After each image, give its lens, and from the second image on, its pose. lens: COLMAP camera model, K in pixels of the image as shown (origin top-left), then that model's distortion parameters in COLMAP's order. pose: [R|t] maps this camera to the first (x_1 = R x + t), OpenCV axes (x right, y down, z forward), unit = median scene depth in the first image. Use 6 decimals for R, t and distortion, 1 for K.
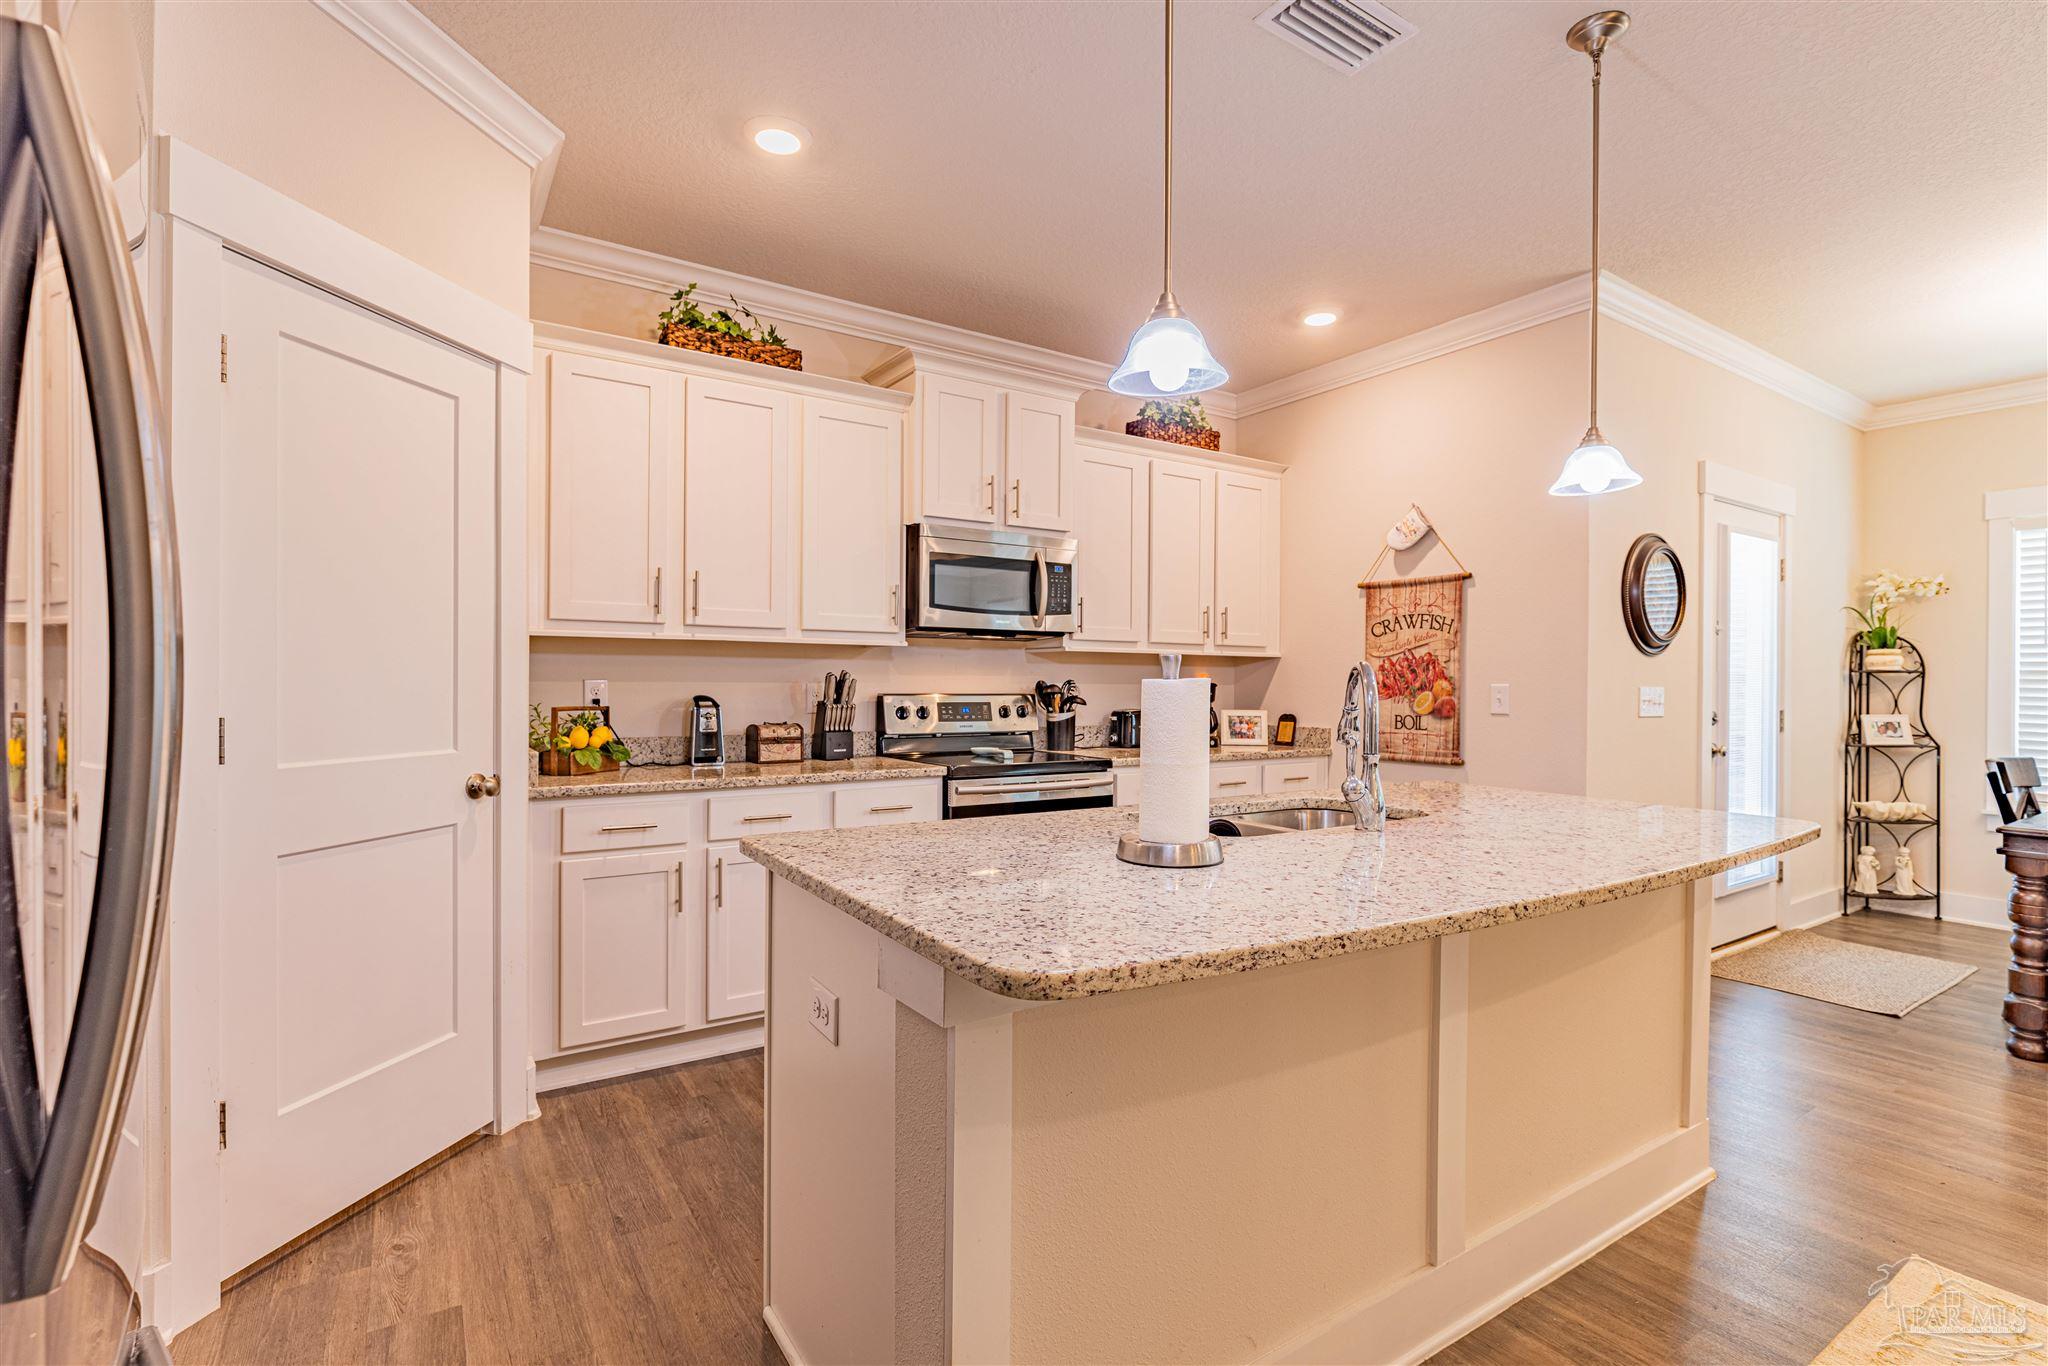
lens RADIAL K [[949.4, 0, 1028.0], [0, 949.4, 682.1], [0, 0, 1]] dist [-0.005902, 0.000440]
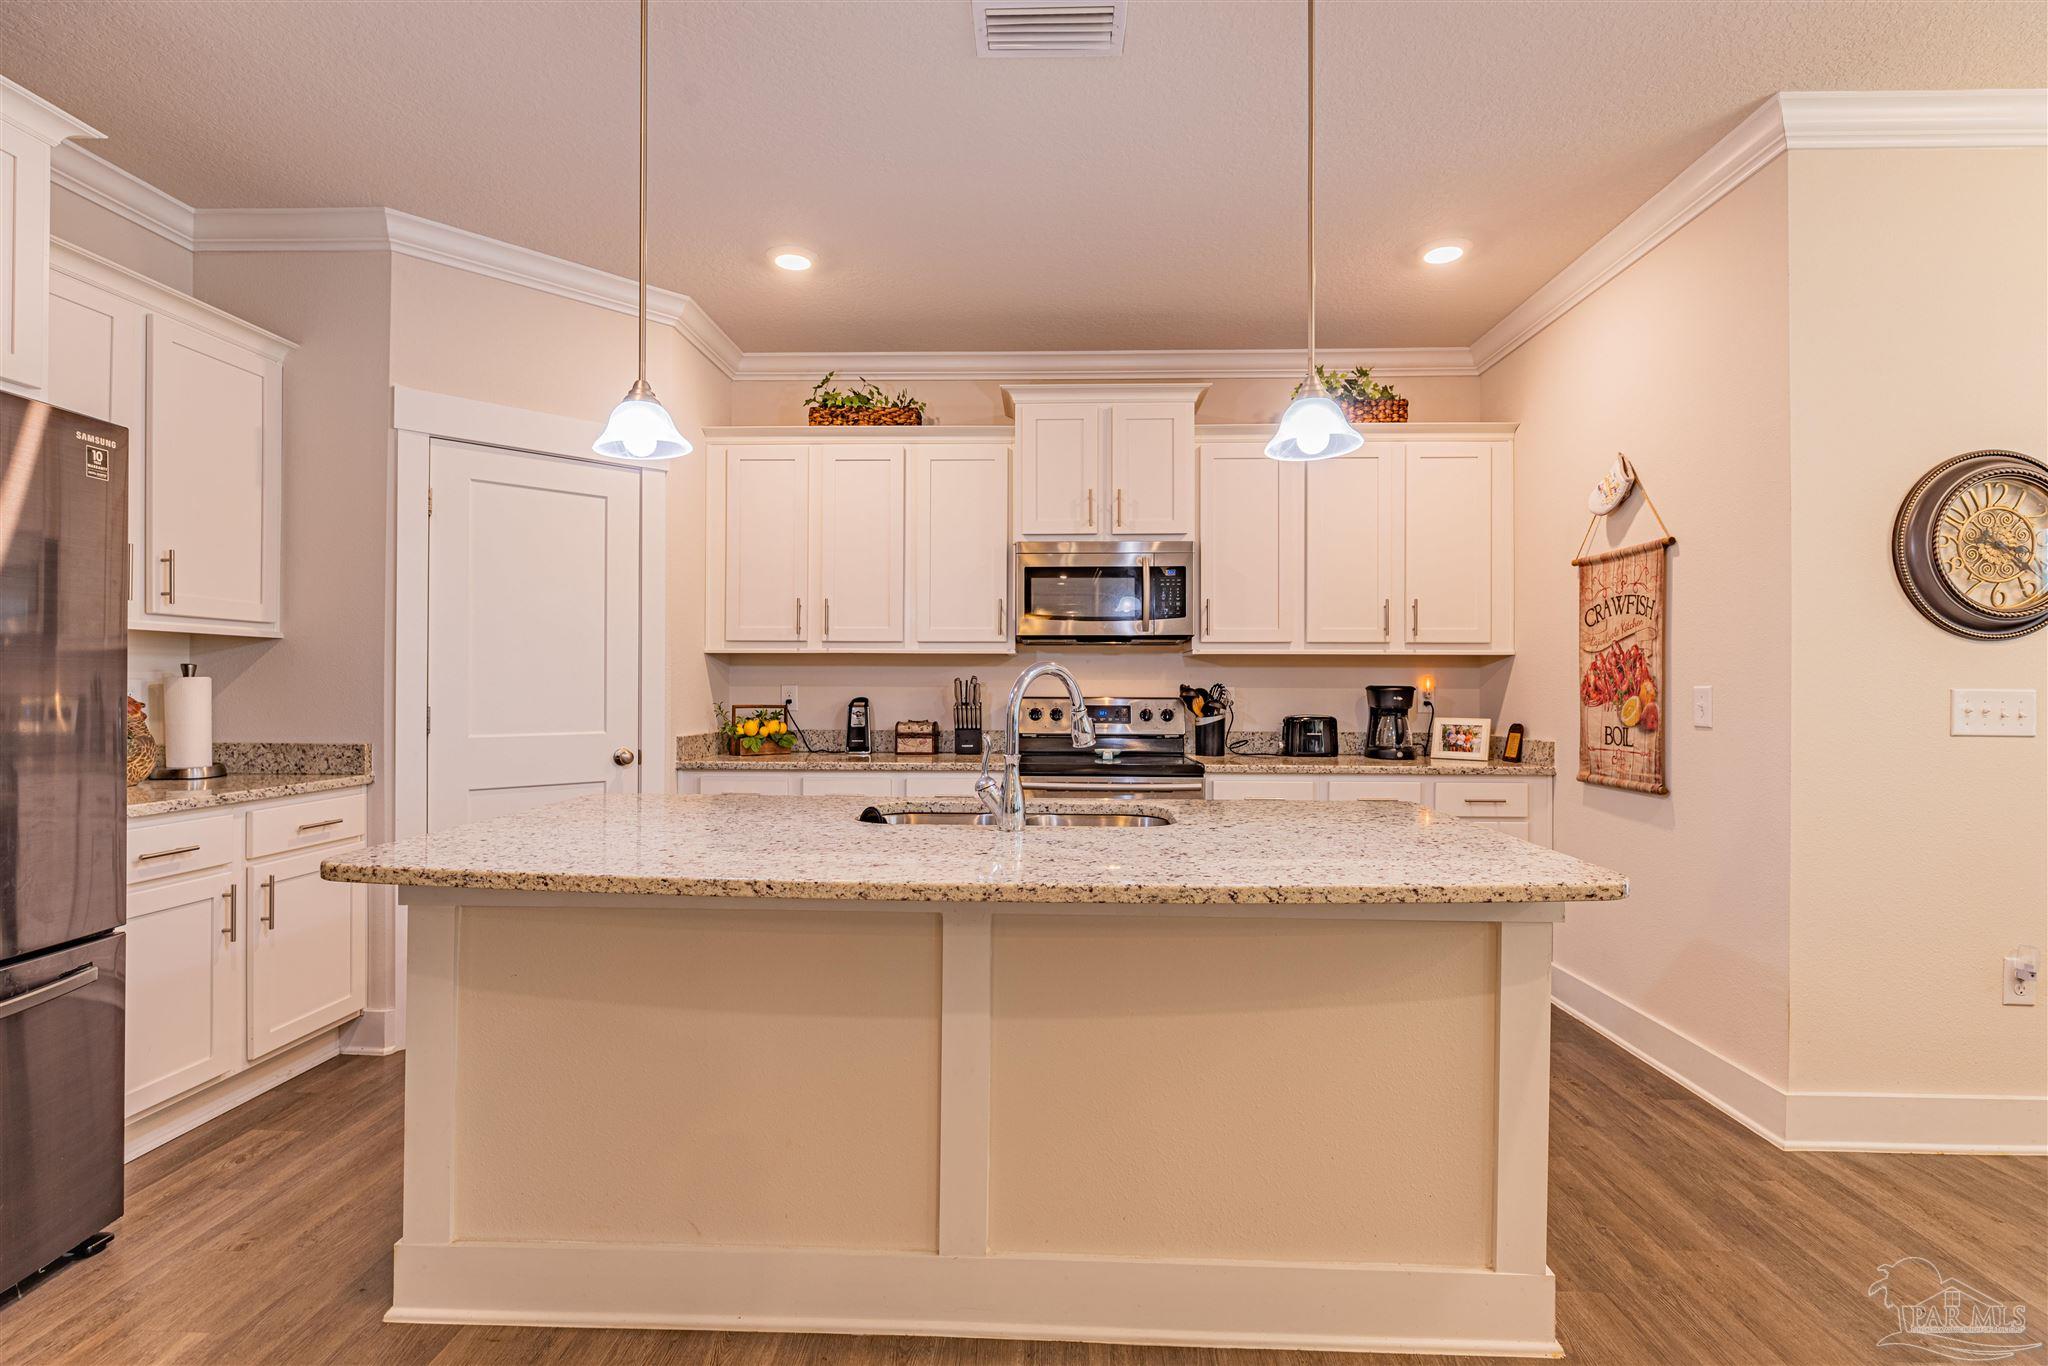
lens RADIAL K [[949.4, 0, 1016.4], [0, 949.4, 679.1], [0, 0, 1]] dist [-0.005902, 0.000440]
pose [[0.812907, -0.008242, -0.582335, 0.487292], [0.002225, 0.999937, -0.011046, 0.003921], [0.582389, 0.007684, 0.812874, 0.095612]]
